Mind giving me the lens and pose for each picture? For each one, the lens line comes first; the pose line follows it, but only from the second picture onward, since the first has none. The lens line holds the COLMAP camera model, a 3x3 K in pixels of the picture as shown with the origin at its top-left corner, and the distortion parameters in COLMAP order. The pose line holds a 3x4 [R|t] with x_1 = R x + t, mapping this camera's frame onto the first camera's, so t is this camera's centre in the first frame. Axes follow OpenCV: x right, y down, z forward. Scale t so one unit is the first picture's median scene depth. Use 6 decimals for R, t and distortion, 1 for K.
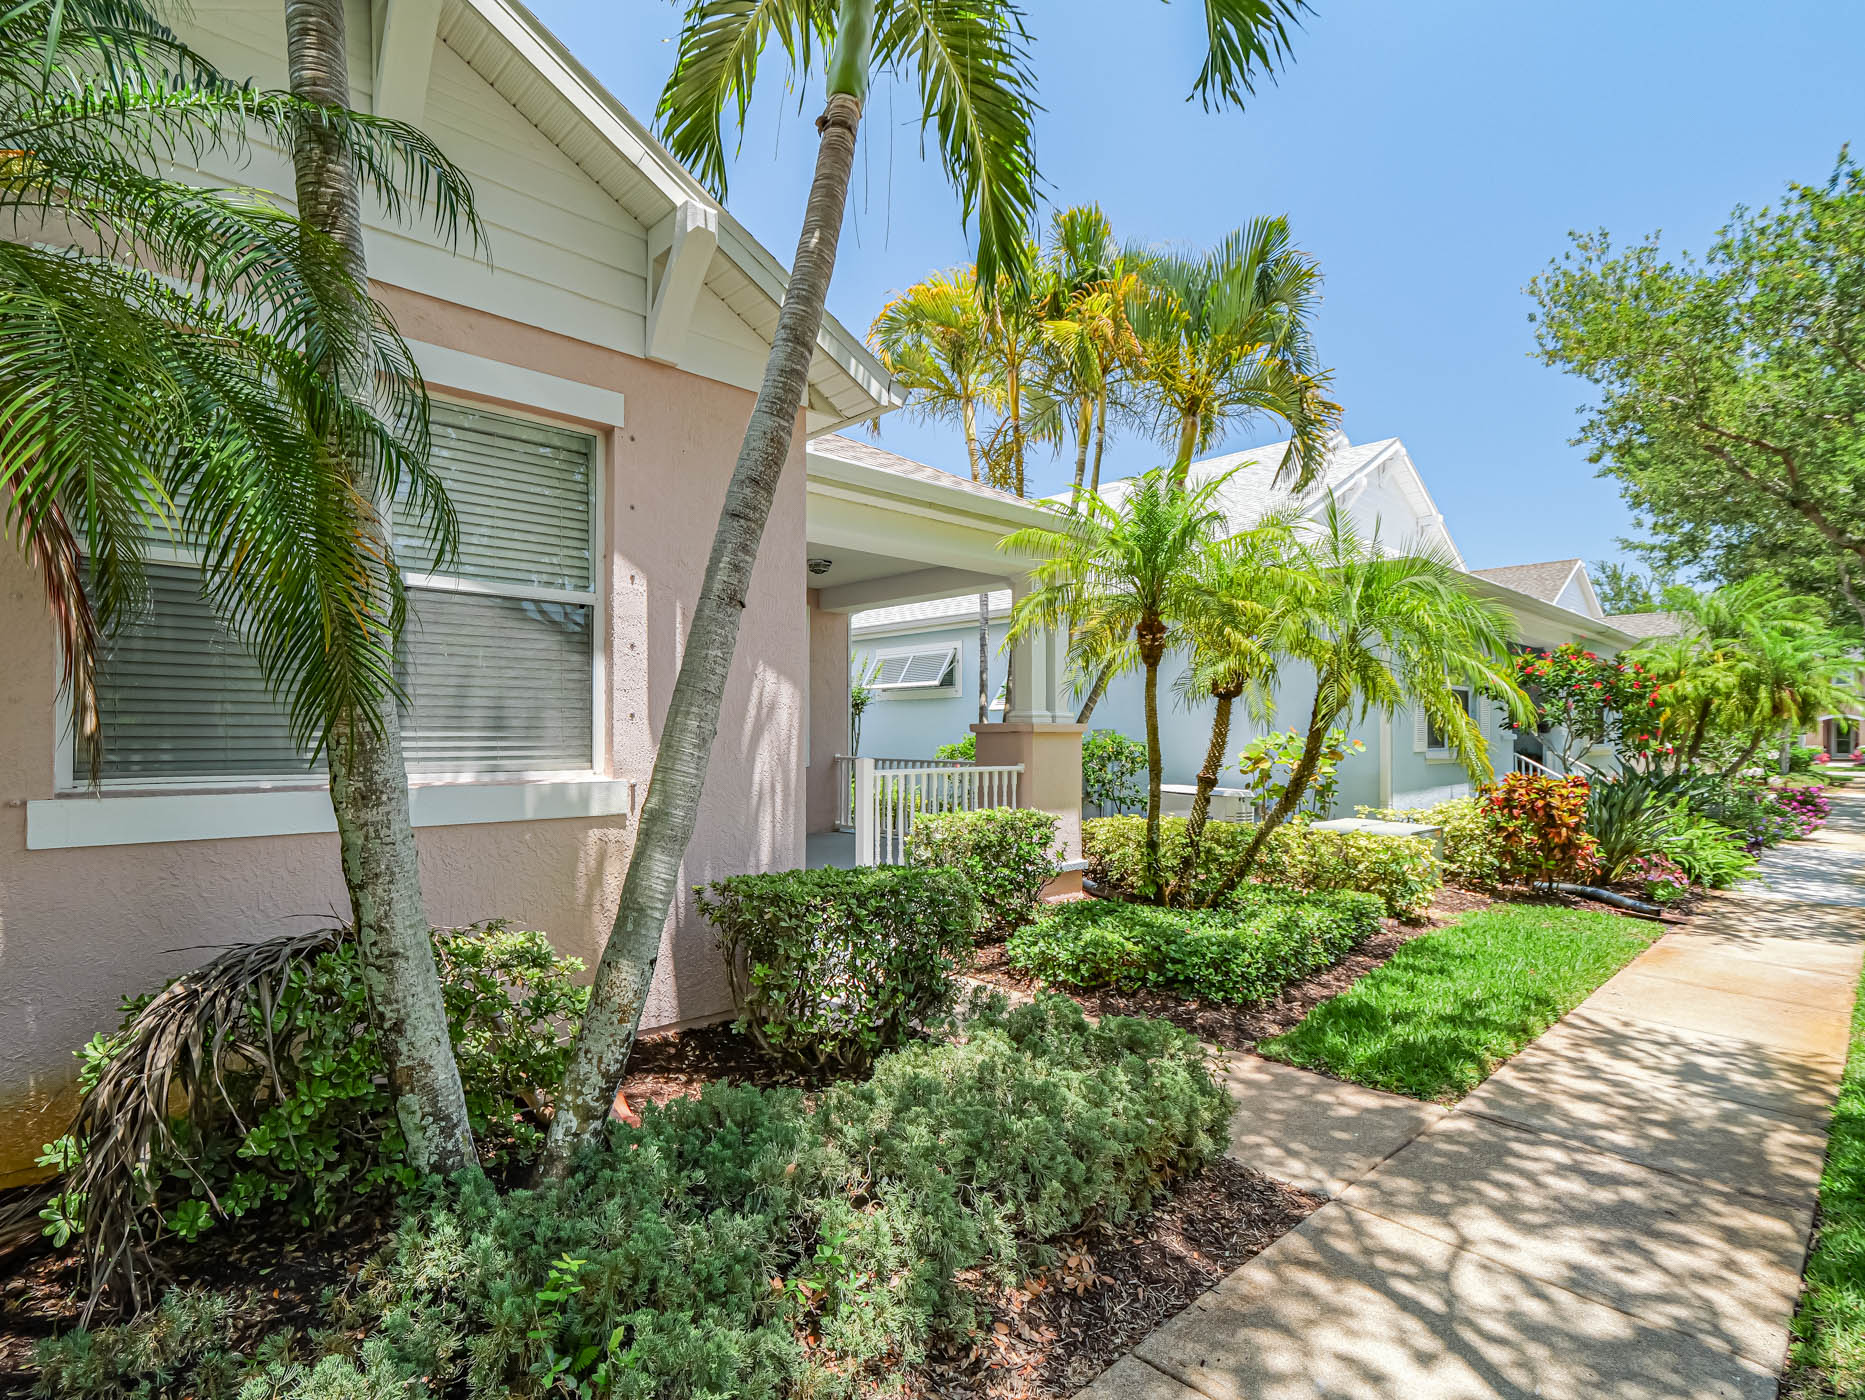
lens RADIAL K [[950.9, 0, 932.5], [0, 950.9, 700.0], [0, 0, 1]] dist [-0.002944, -0.001400]
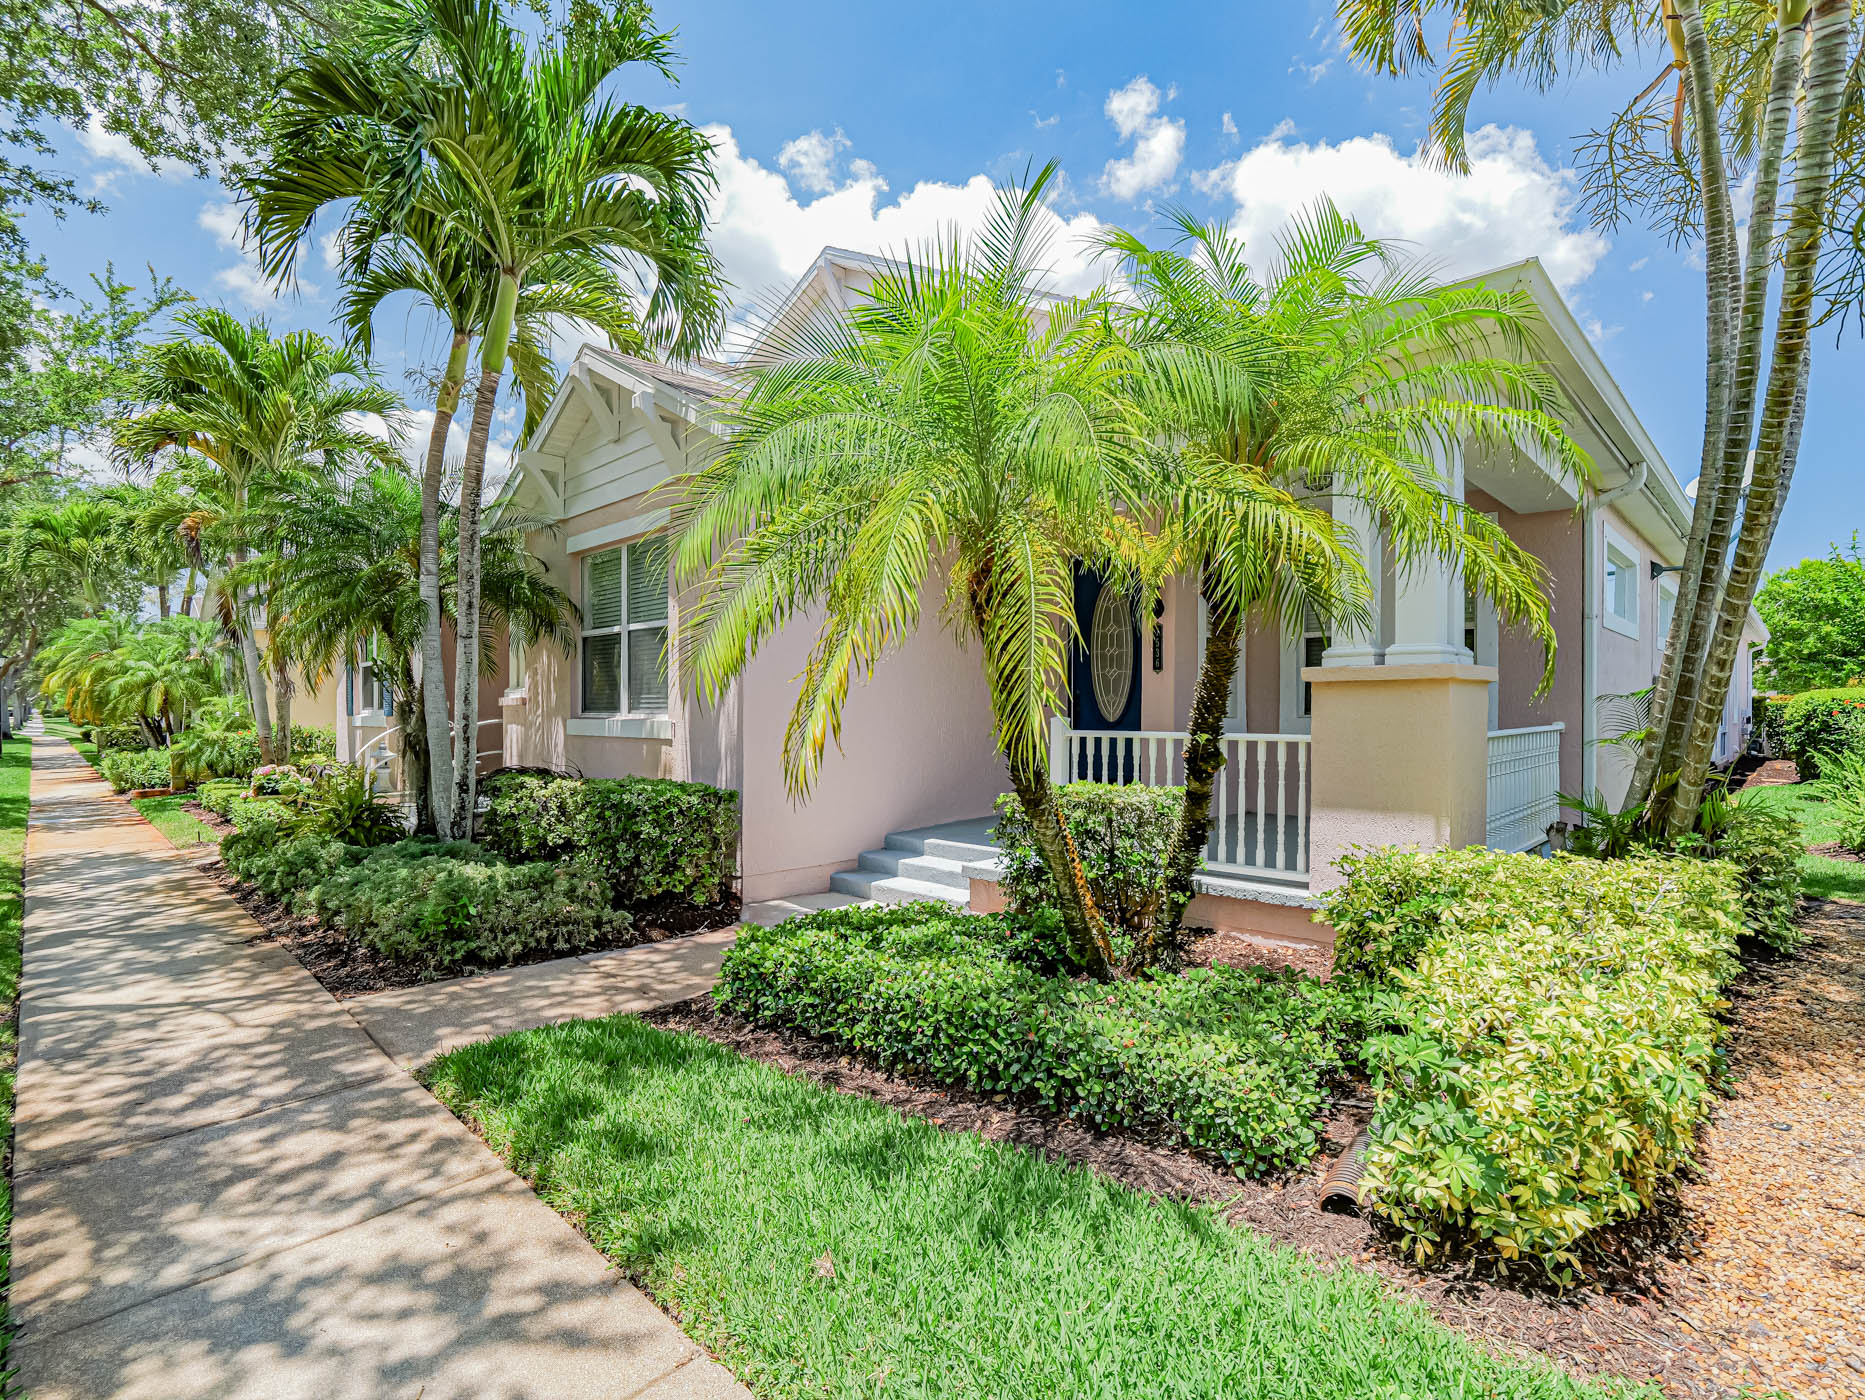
lens RADIAL K [[906.8, 0, 934.6], [0, 906.8, 709.2], [0, 0, 1]] dist [-0.022252, 0.000059]
pose [[0.019662, -0.002047, -0.999805, 1.624434], [0.036216, 0.999343, -0.001334, 0.098424], [0.999151, -0.036183, 0.019723, 1.707357]]
